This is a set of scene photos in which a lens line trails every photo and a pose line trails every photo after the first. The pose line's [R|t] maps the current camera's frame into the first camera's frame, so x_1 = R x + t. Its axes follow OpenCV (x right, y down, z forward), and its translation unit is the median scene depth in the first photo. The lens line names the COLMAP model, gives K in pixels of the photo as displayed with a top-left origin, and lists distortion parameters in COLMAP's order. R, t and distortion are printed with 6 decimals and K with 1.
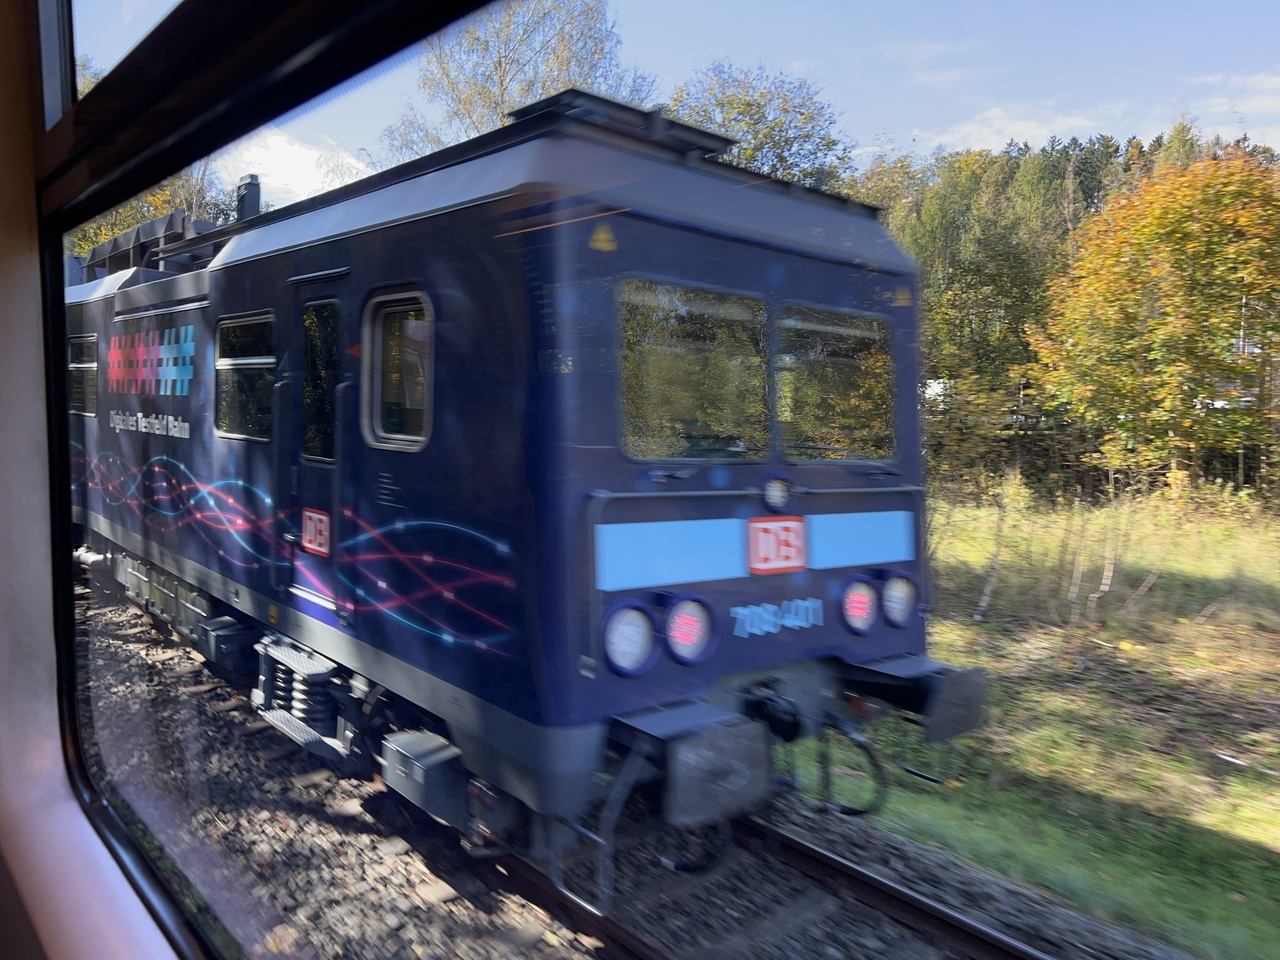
lens RADIAL K [[963.7, 0, 640.0], [0, 963.7, 480.0], [0, 0, 1]] dist [0.048003, -0.063542]
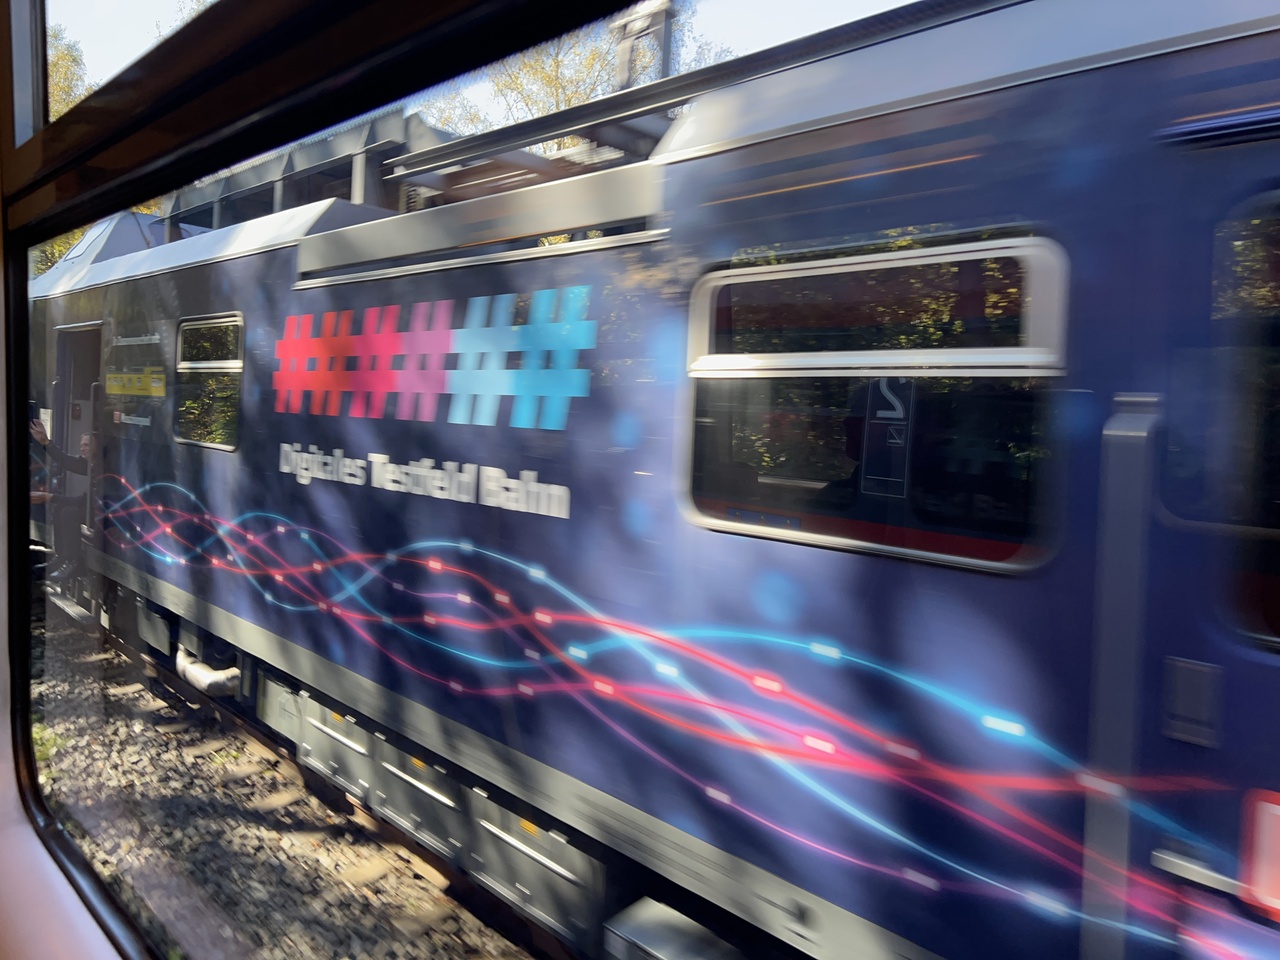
lens RADIAL K [[958.6, 0, 644.4], [0, 958.6, 474.9], [0, 0, 1]] dist [0.074370, -0.102405]
pose [[0.998642, 0.011531, 0.050811, -0.440048], [-0.010698, 0.999804, -0.016632, -0.055928], [-0.050993, 0.016066, 0.998570, 0.508248]]
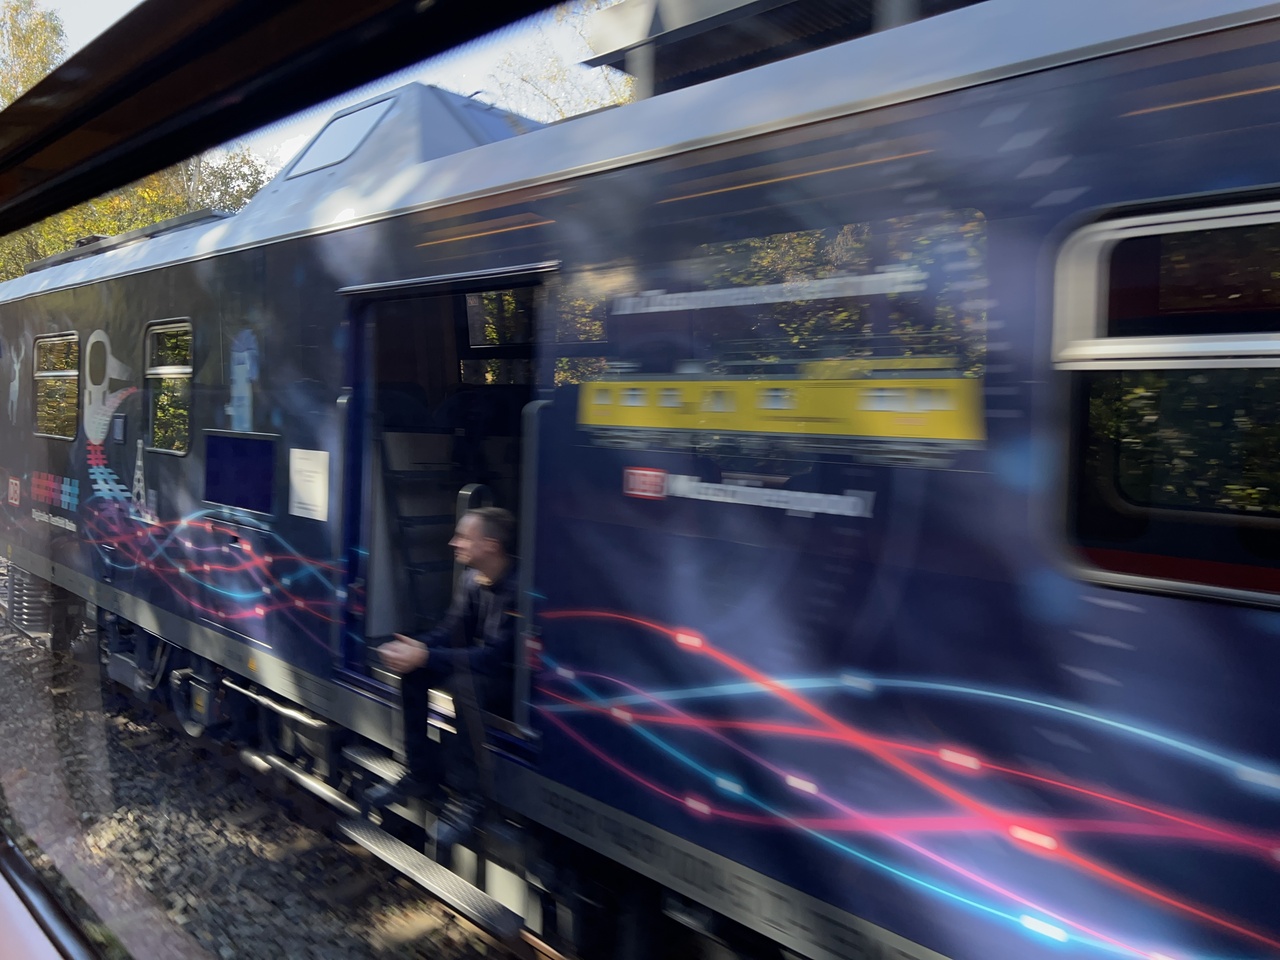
lens RADIAL K [[958.6, 0, 644.4], [0, 958.6, 474.9], [0, 0, 1]] dist [0.074370, -0.102405]
pose [[0.995962, -0.007257, 0.089478, -0.973725], [0.008603, 0.999855, -0.014663, -0.124222], [-0.089358, 0.015374, 0.995881, 1.125422]]
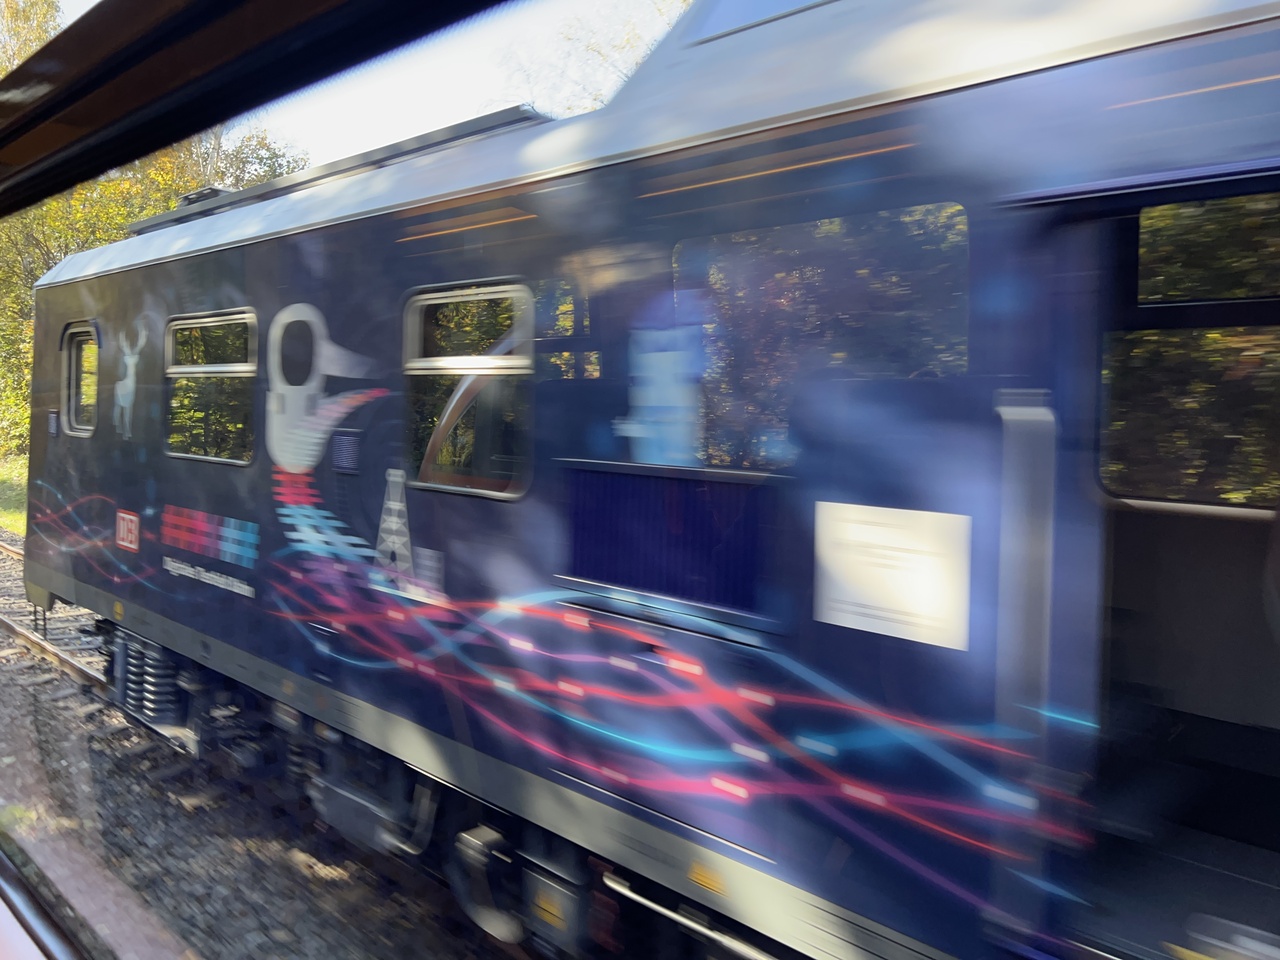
lens RADIAL K [[962.1, 0, 645.2], [0, 962.1, 472.1], [0, 0, 1]] dist [0.059203, -0.081610]
pose [[0.994409, -0.013791, 0.104689, -1.255134], [0.015194, 0.999805, -0.012615, -0.161103], [-0.104495, 0.014135, 0.994425, 1.450985]]
